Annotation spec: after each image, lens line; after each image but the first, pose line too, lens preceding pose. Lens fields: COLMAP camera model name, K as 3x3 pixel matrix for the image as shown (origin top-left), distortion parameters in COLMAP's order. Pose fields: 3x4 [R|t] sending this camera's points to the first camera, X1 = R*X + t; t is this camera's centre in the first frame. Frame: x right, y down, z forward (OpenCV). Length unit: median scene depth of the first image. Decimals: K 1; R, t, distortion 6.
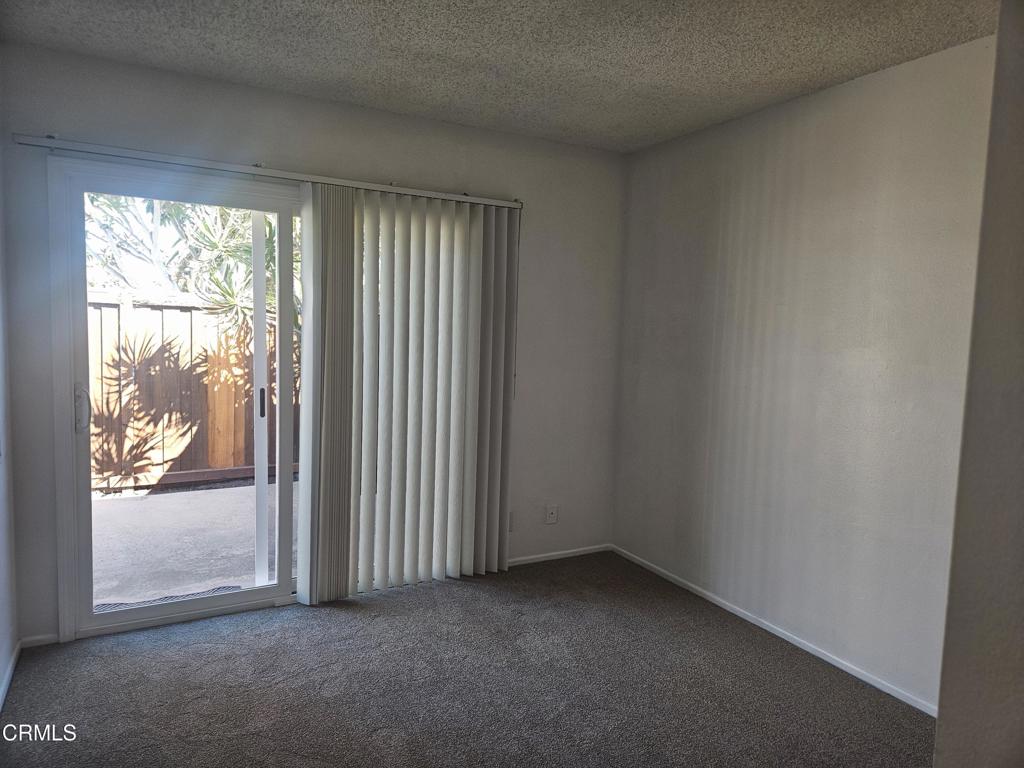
lens RADIAL K [[682.1, 0, 510.2], [0, 682.1, 386.8], [0, 0, 1]] dist [0.057614, -0.043123]
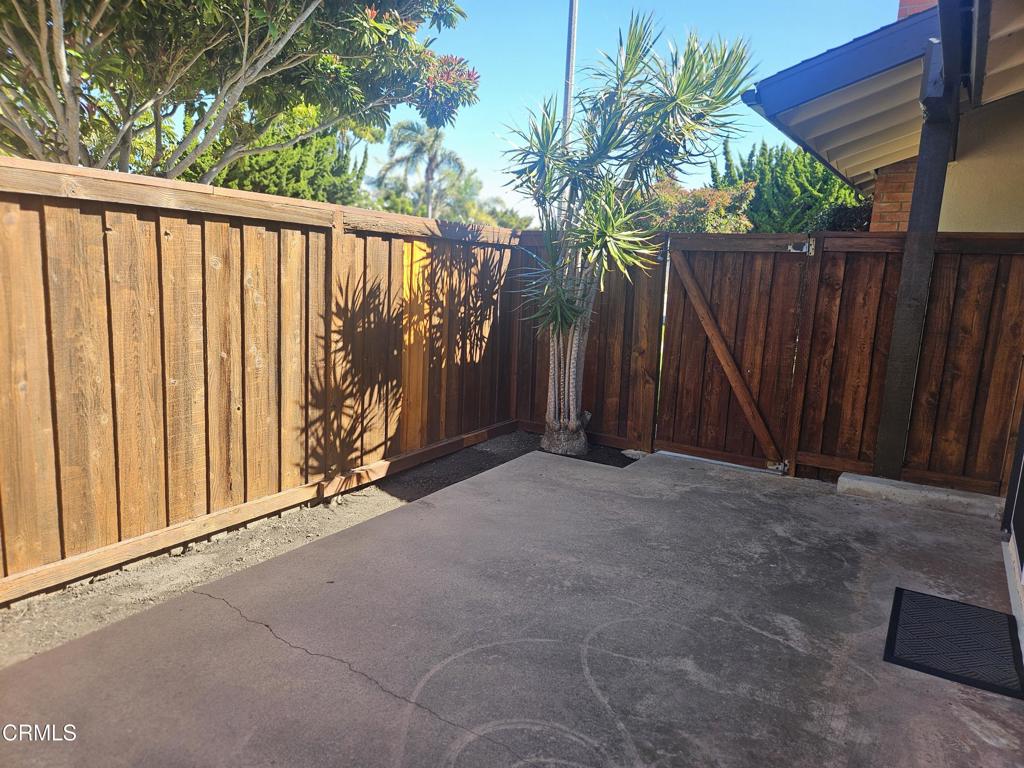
lens RADIAL K [[682.1, 0, 514.1], [0, 682.1, 385.2], [0, 0, 1]] dist [0.057614, -0.043123]
pose [[0.872414, -0.074173, 0.483107, -0.940326], [0.016261, 0.992276, 0.122982, -0.058652], [-0.488497, -0.099435, 0.866881, 0.400063]]
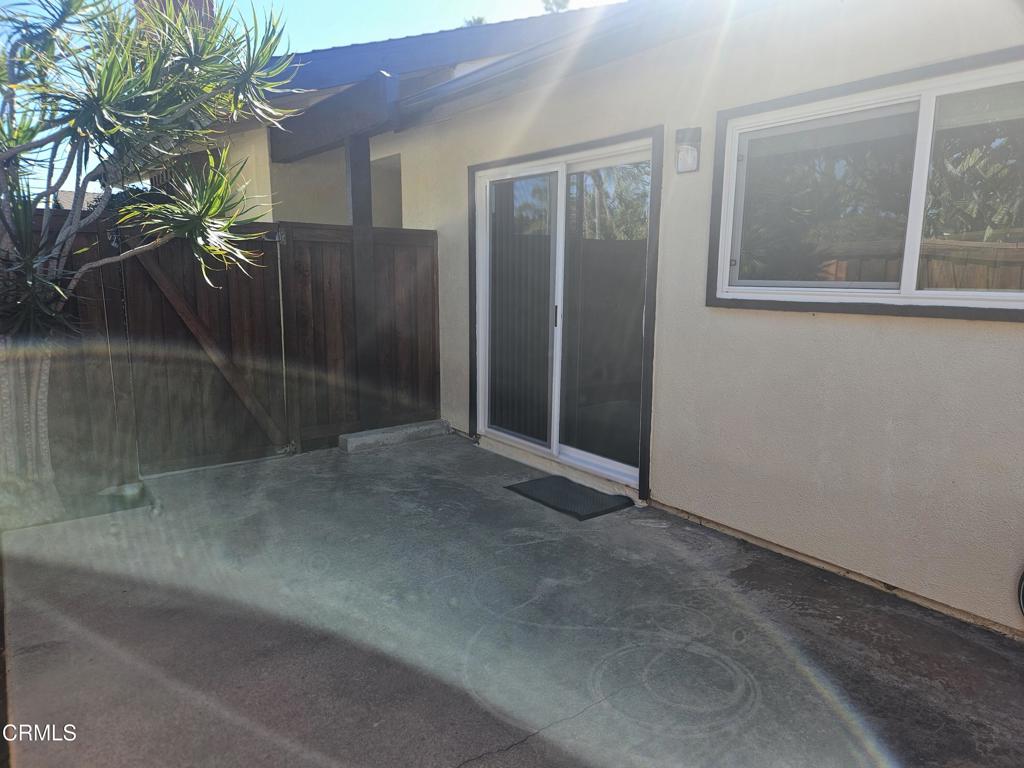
lens RADIAL K [[682.1, 0, 509.0], [0, 682.1, 381.8], [0, 0, 1]] dist [0.057614, -0.043123]
pose [[-0.143805, -0.183658, 0.972414, -1.176296], [0.060075, 0.979195, 0.193823, -0.092365], [-0.987781, 0.086291, -0.129780, 0.881452]]
